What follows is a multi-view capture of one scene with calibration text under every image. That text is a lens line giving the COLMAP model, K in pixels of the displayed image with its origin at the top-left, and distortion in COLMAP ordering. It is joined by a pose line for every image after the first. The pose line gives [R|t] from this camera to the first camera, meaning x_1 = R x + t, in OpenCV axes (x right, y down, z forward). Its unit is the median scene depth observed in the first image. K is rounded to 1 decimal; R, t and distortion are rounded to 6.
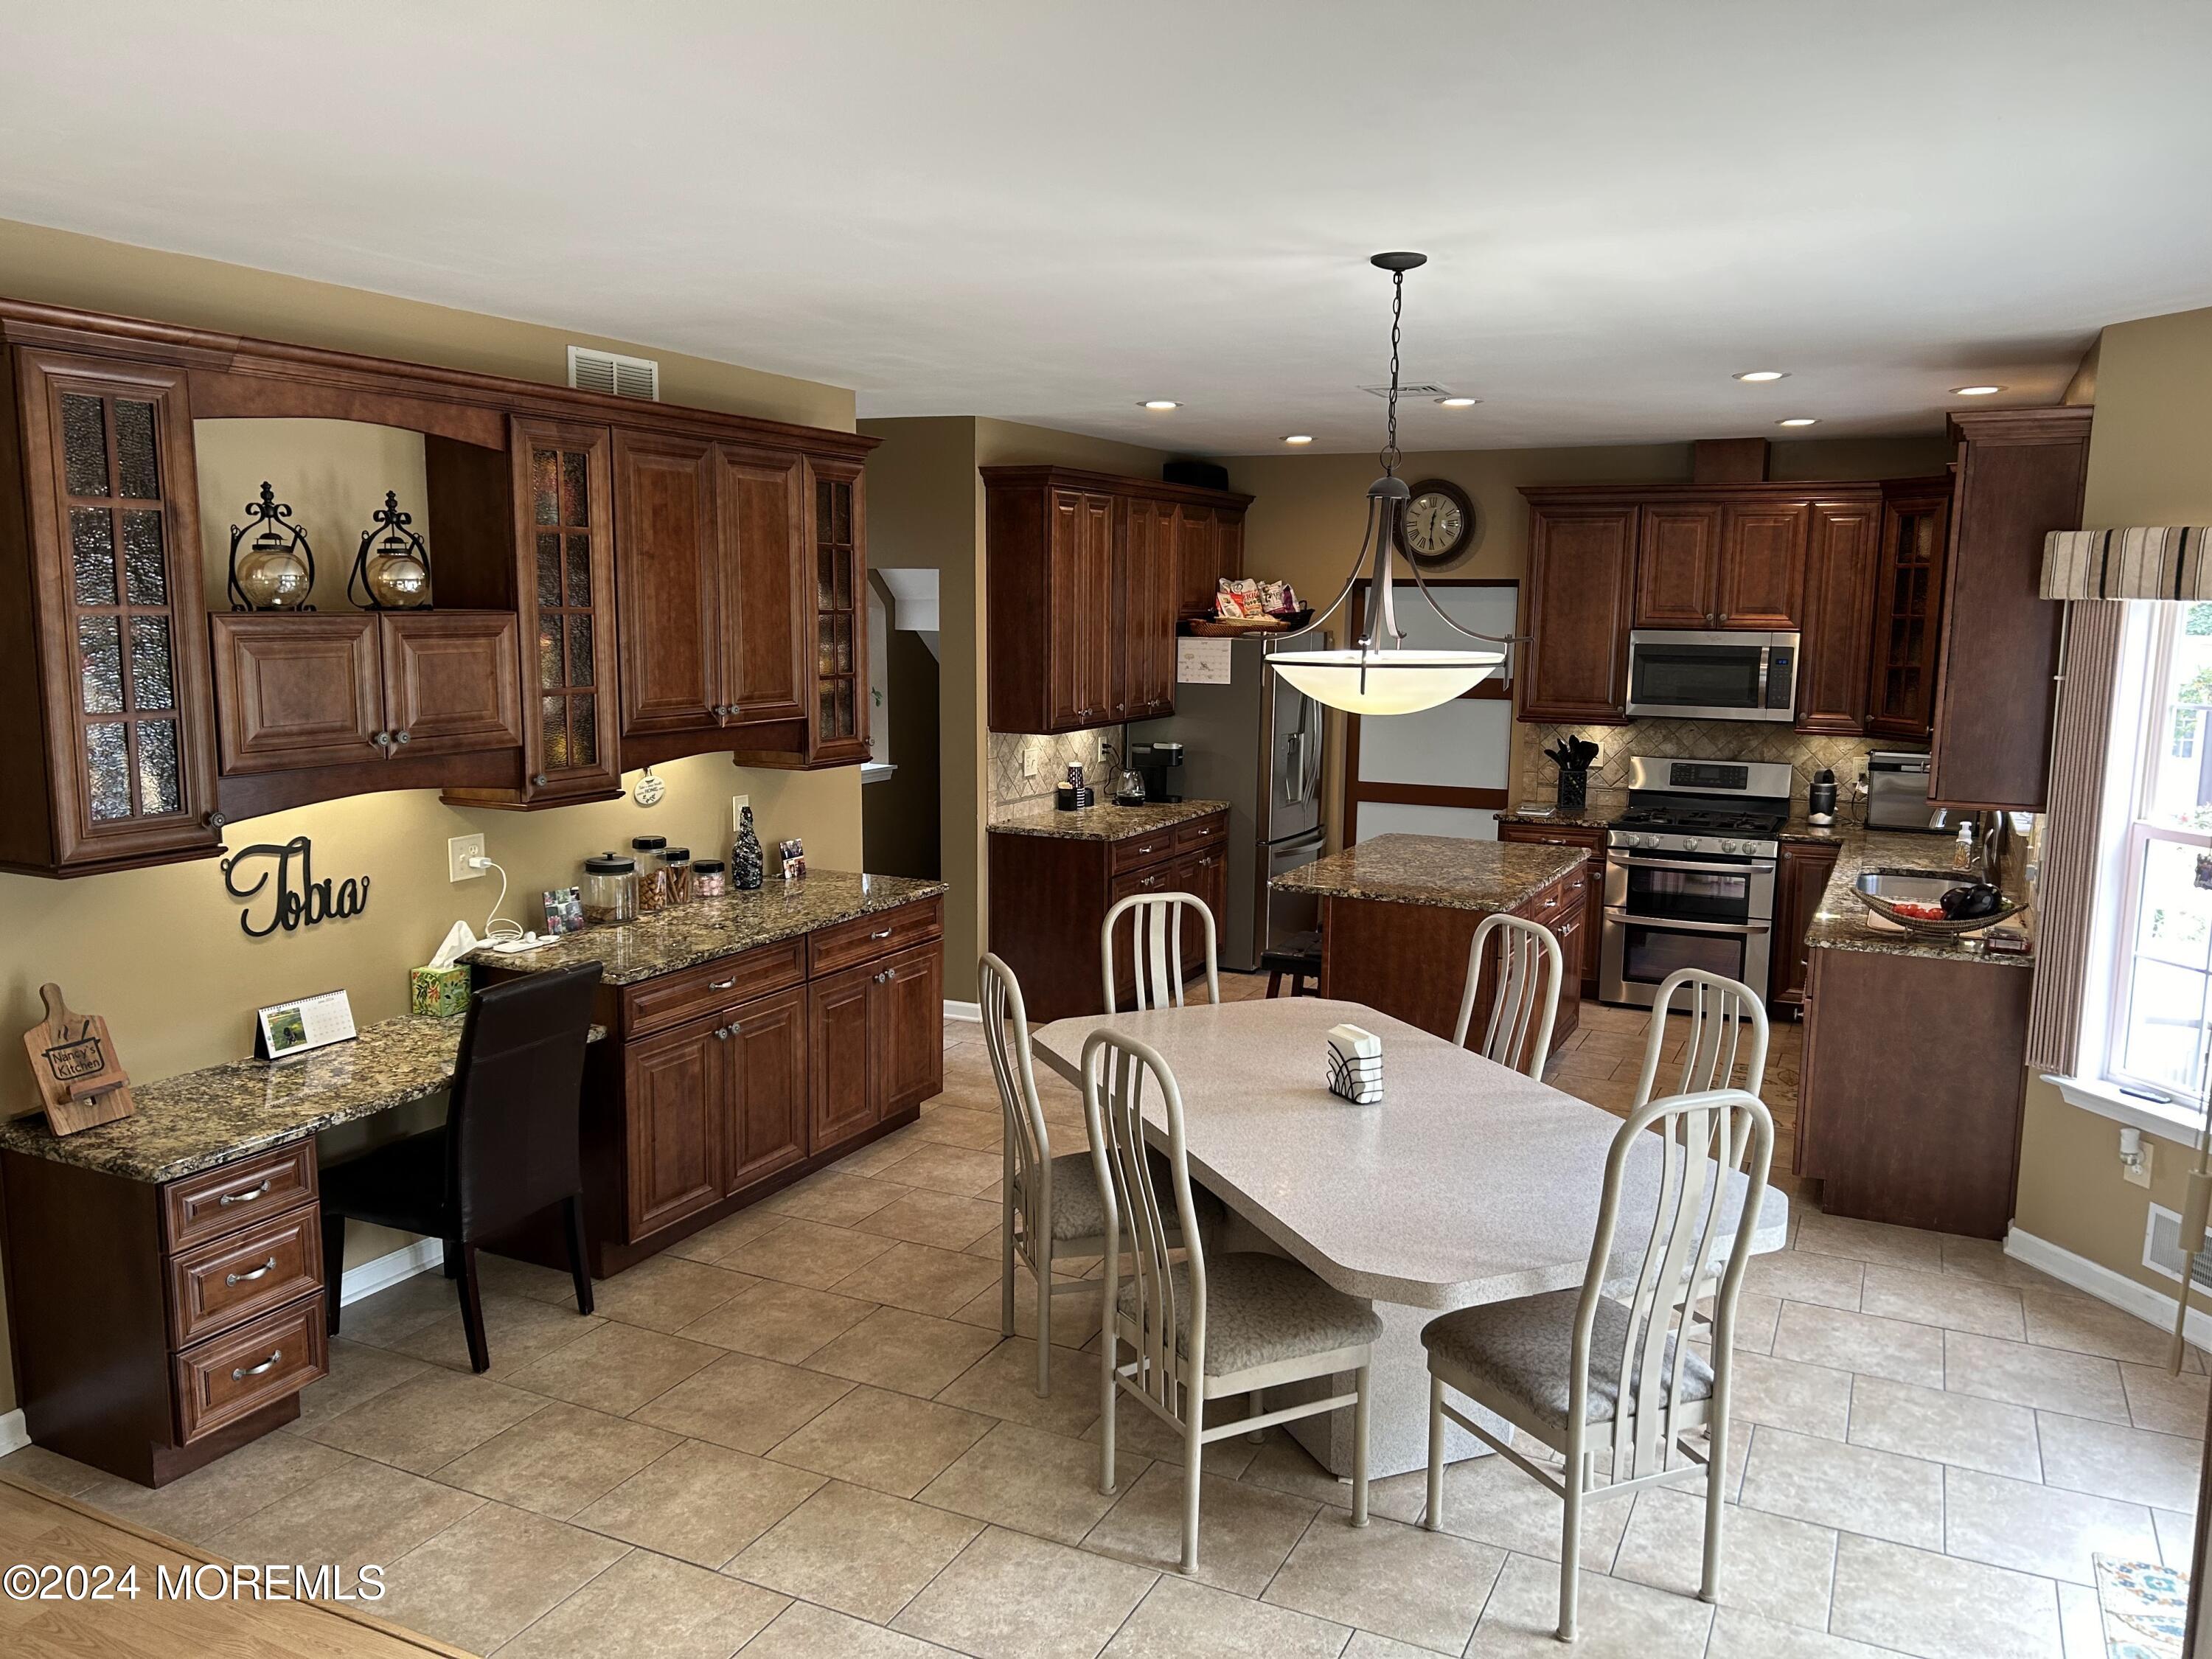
lens RADIAL K [[1656.1, 0, 1102.7], [0, 1656.1, 868.4], [0, 0, 1]] dist [-0.002931, -0.005884]
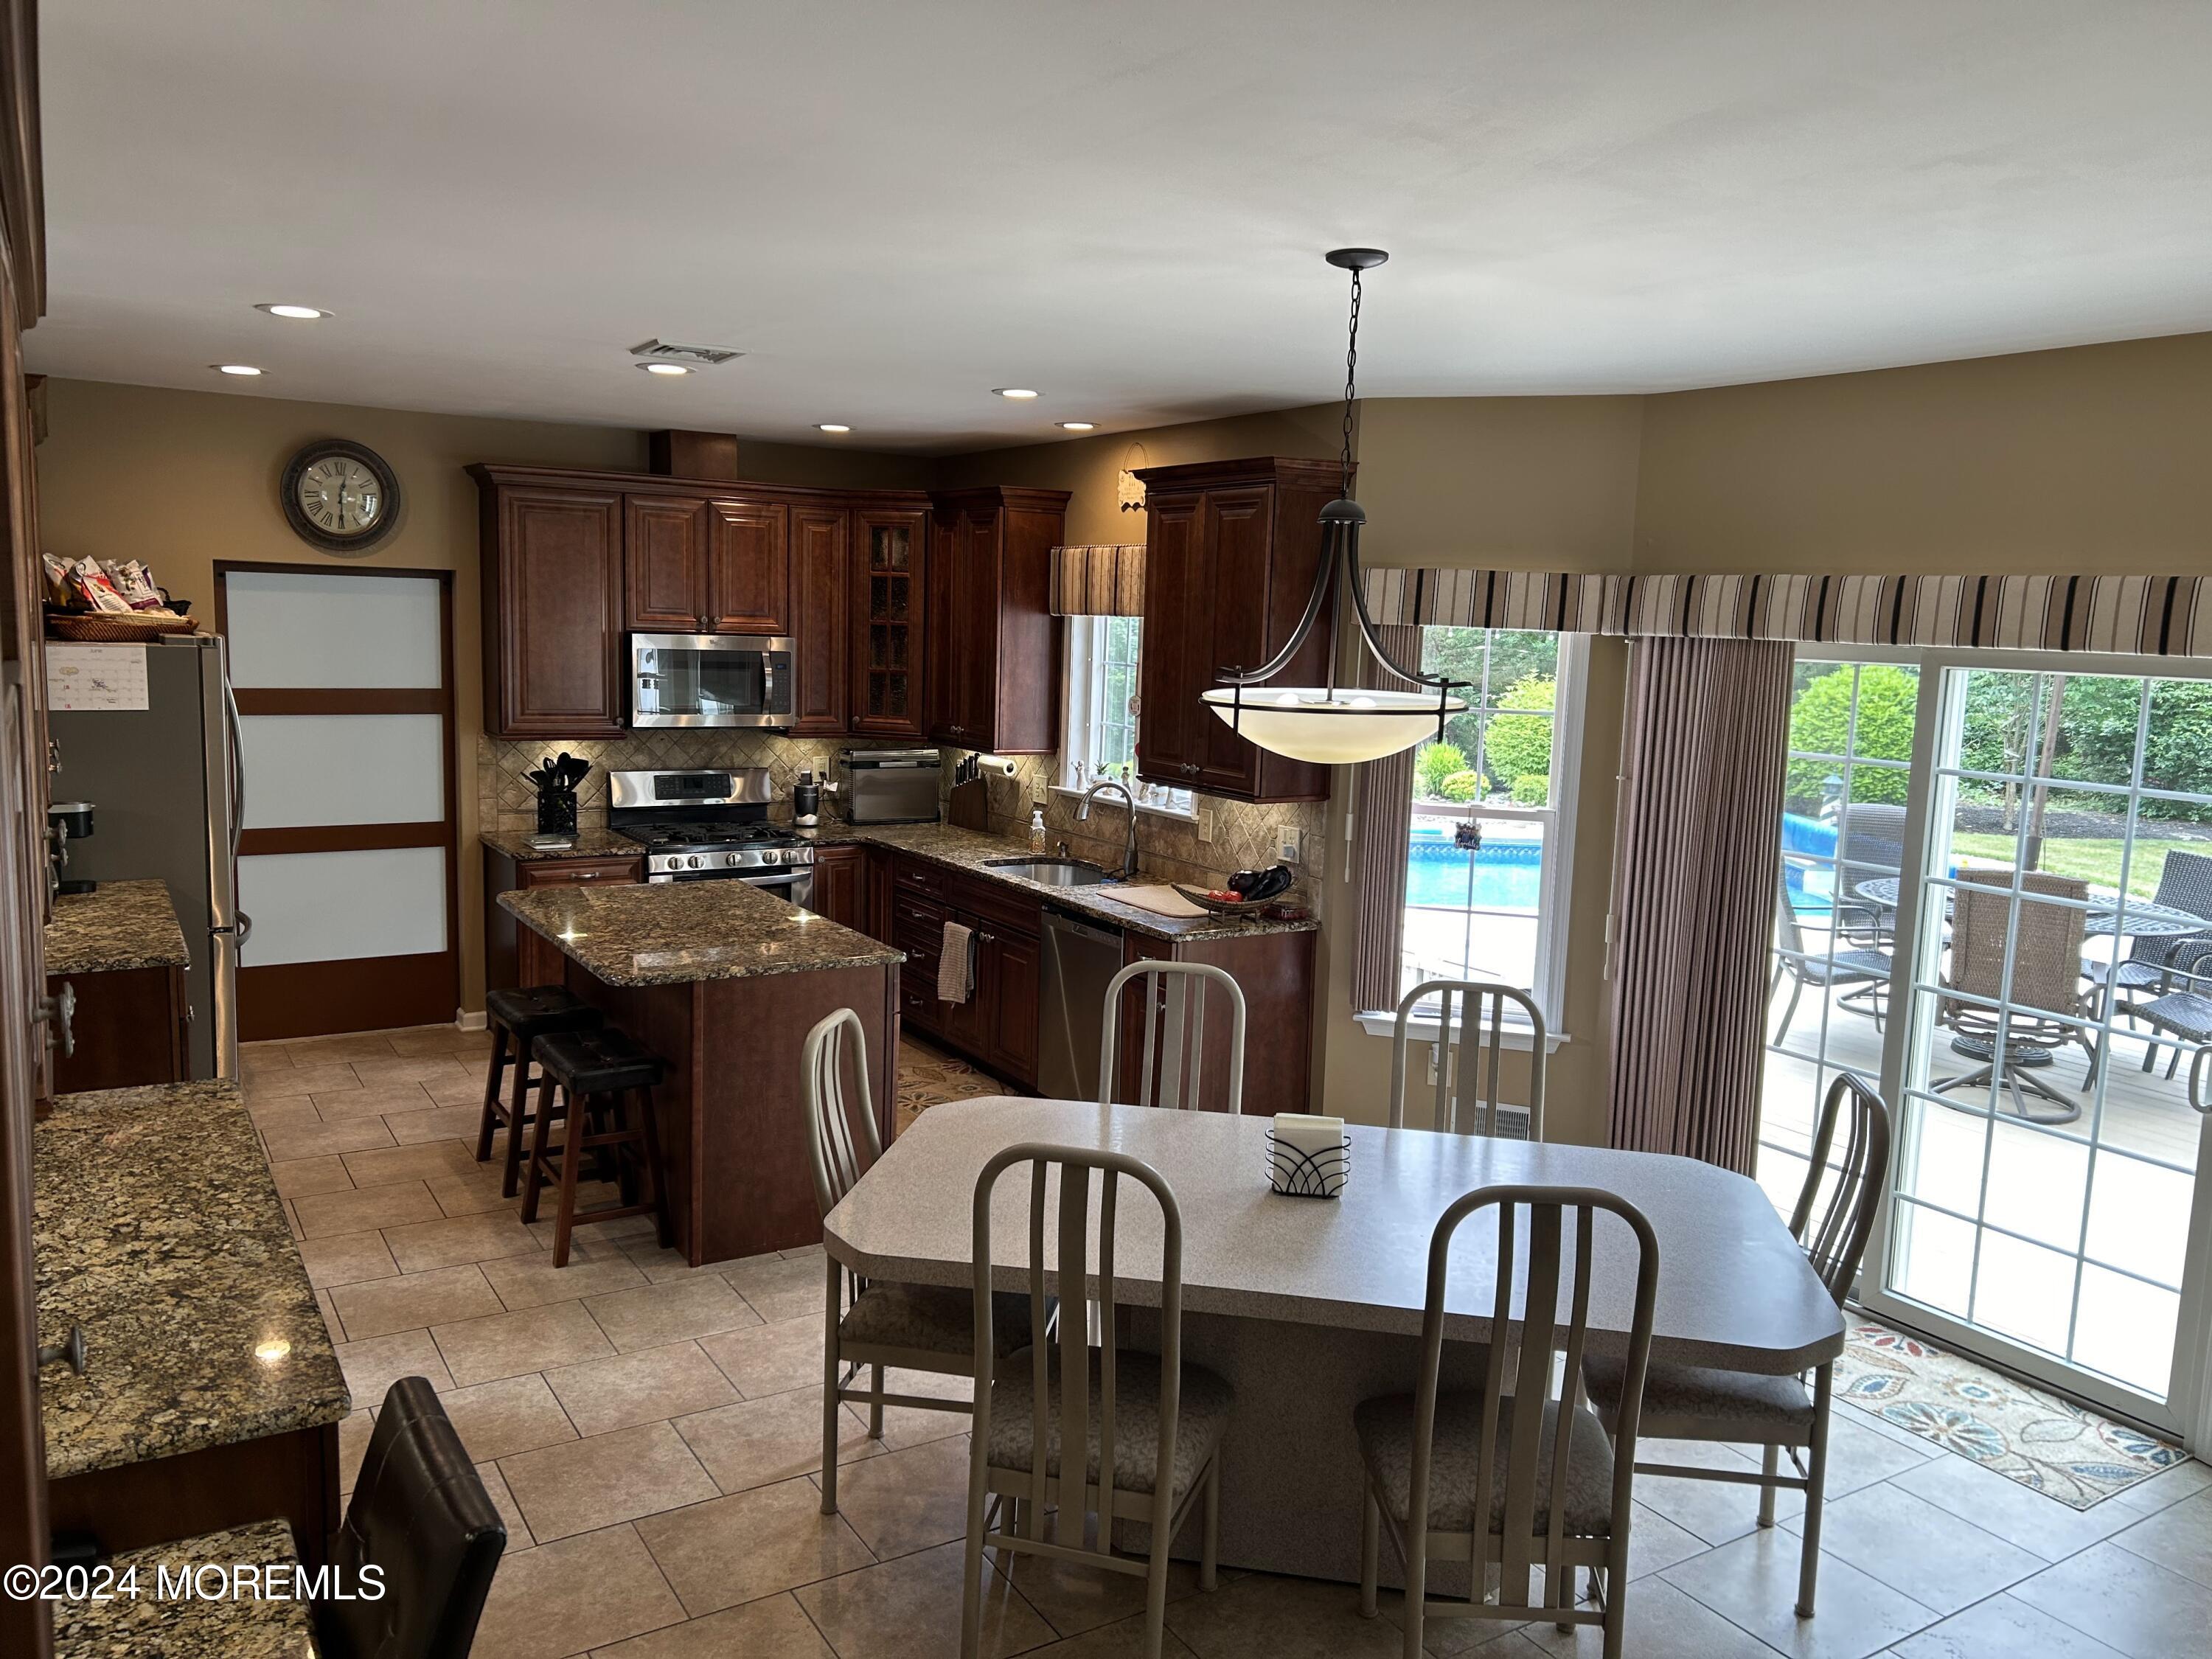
lens RADIAL K [[1633.6, 0, 1106.0], [0, 1633.6, 829.5], [0, 0, 1]] dist [0.029461, -0.000847]
pose [[0.519394, -0.104117, 0.848168, -0.336911], [0.109865, 0.992448, 0.054550, -0.061541], [-0.847443, 0.064851, 0.526911, 0.333876]]
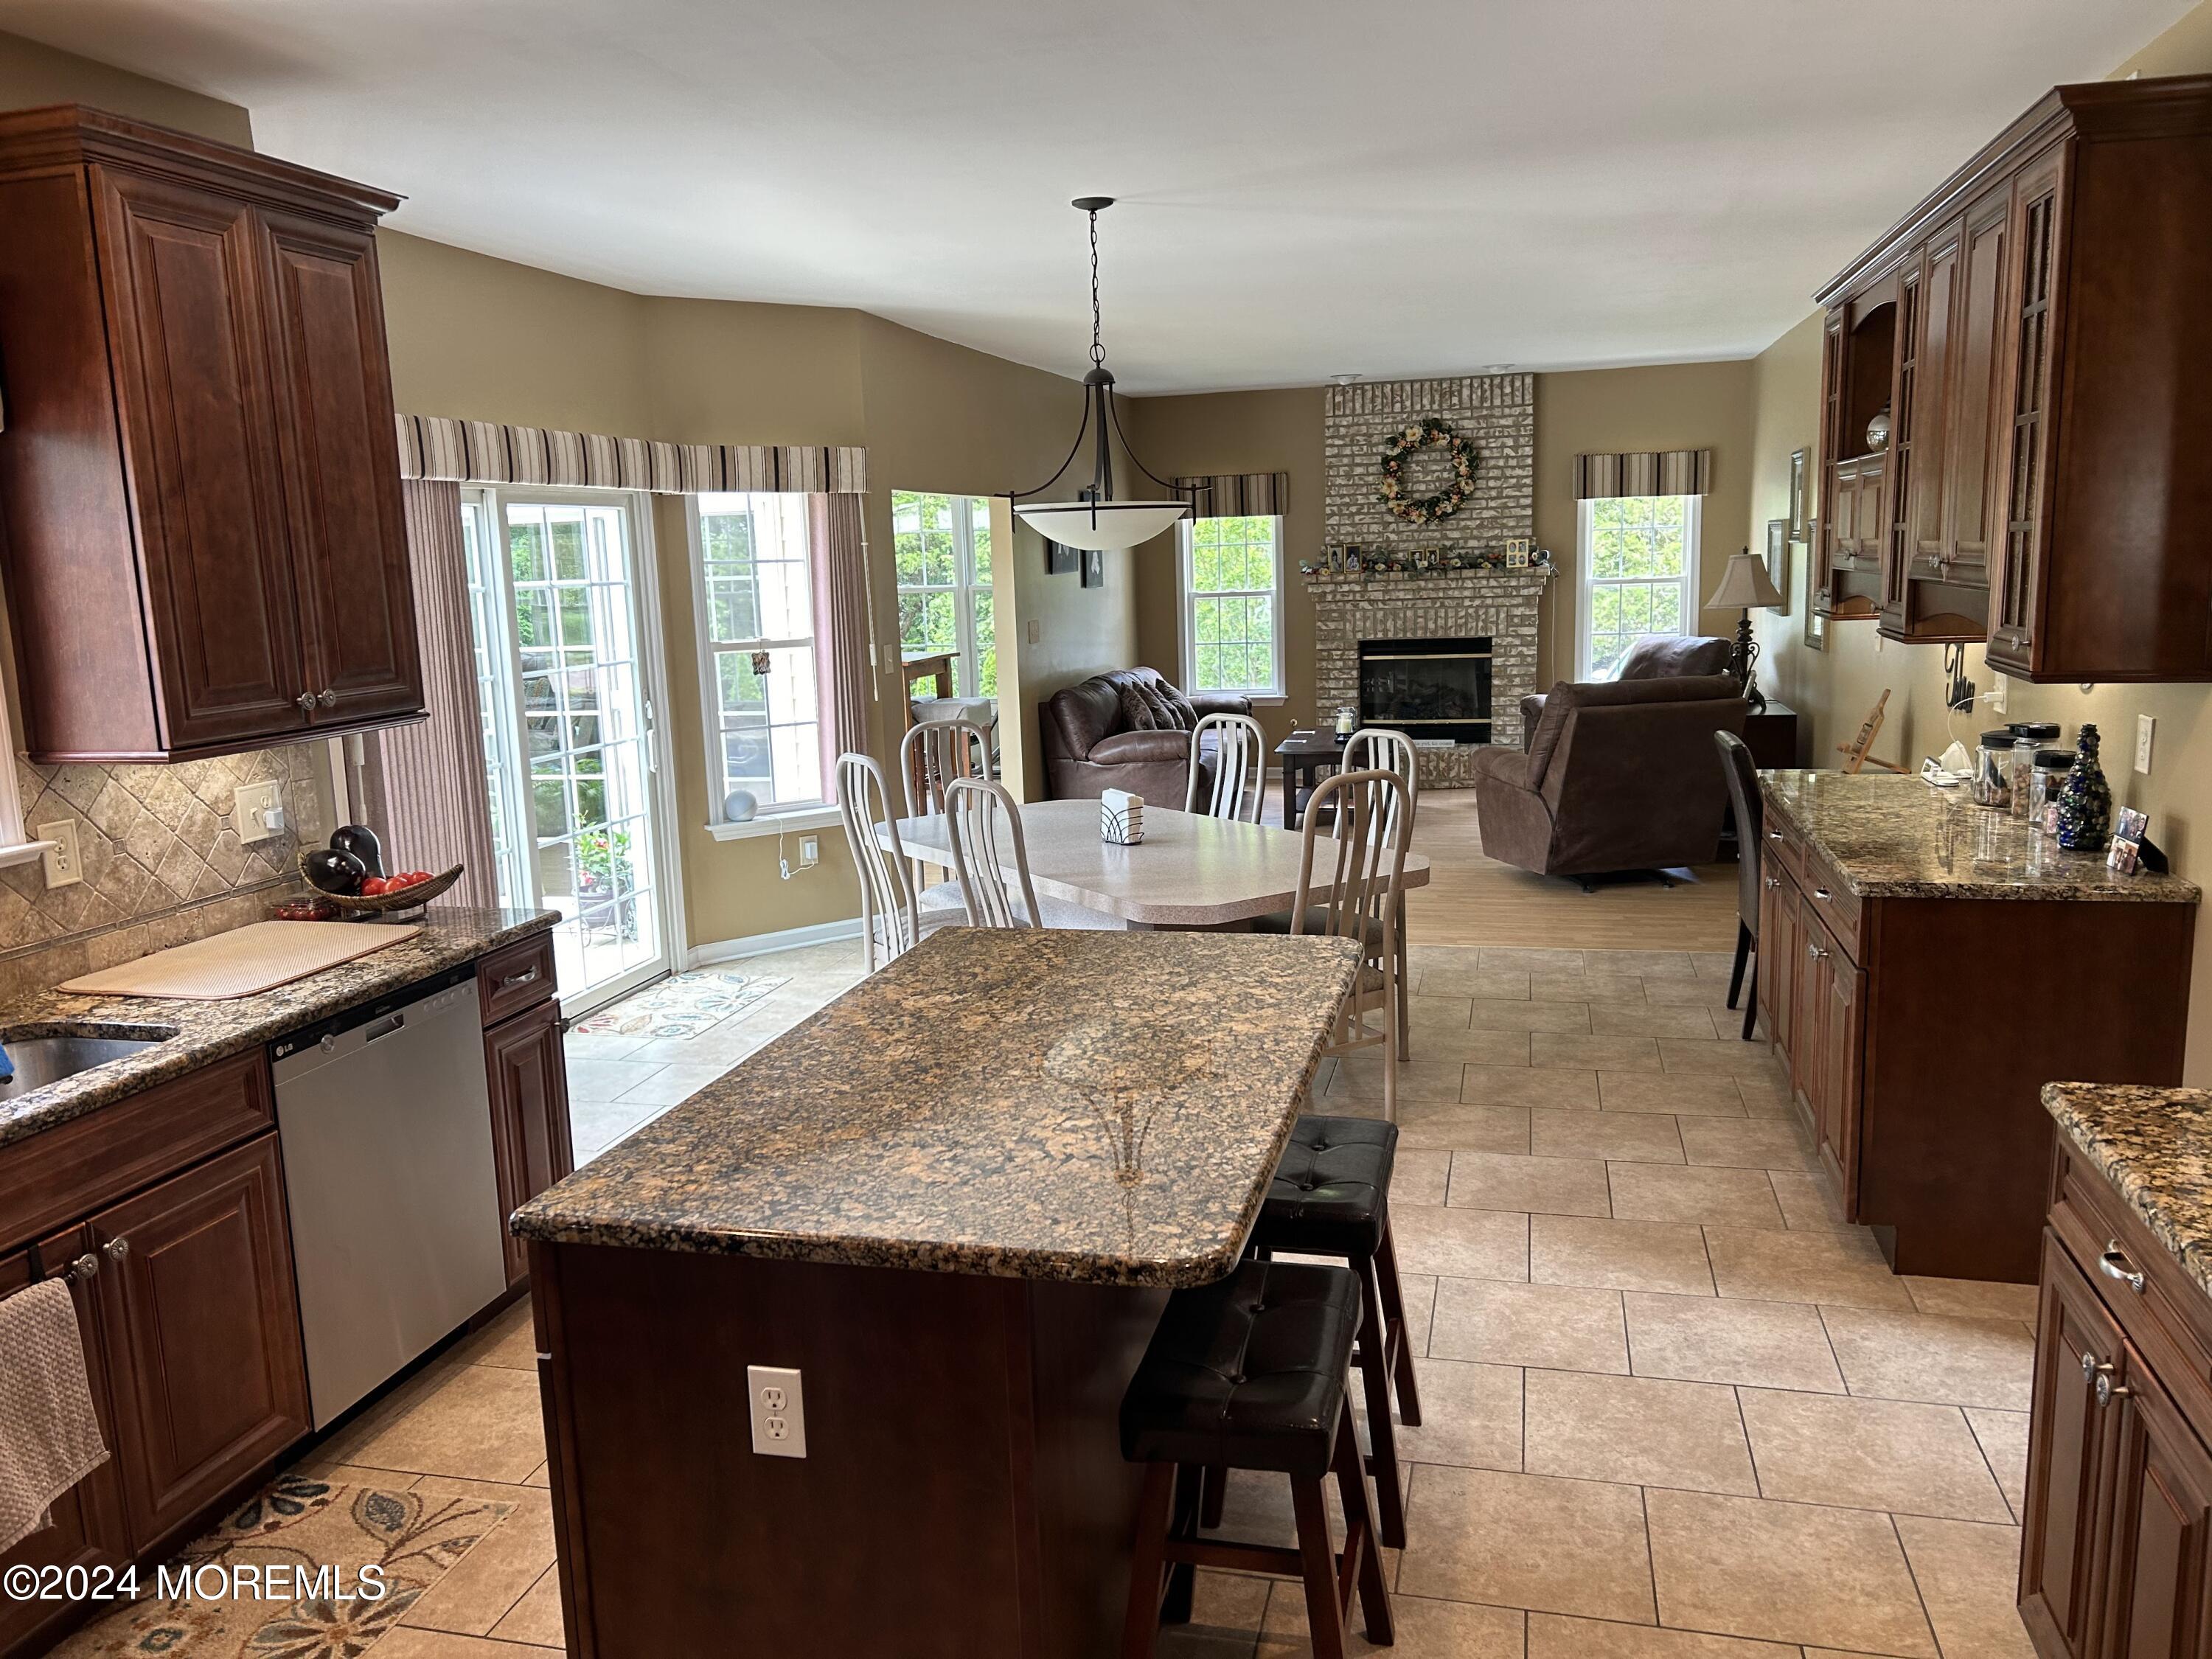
lens RADIAL K [[1633.6, 0, 1106.0], [0, 1633.6, 829.5], [0, 0, 1]] dist [0.029461, -0.000847]
pose [[-0.978633, 0.059168, -0.196918, 0.230684], [-0.007077, 0.947443, 0.319846, -0.158802], [0.205493, 0.314405, -0.926780, 1.203284]]
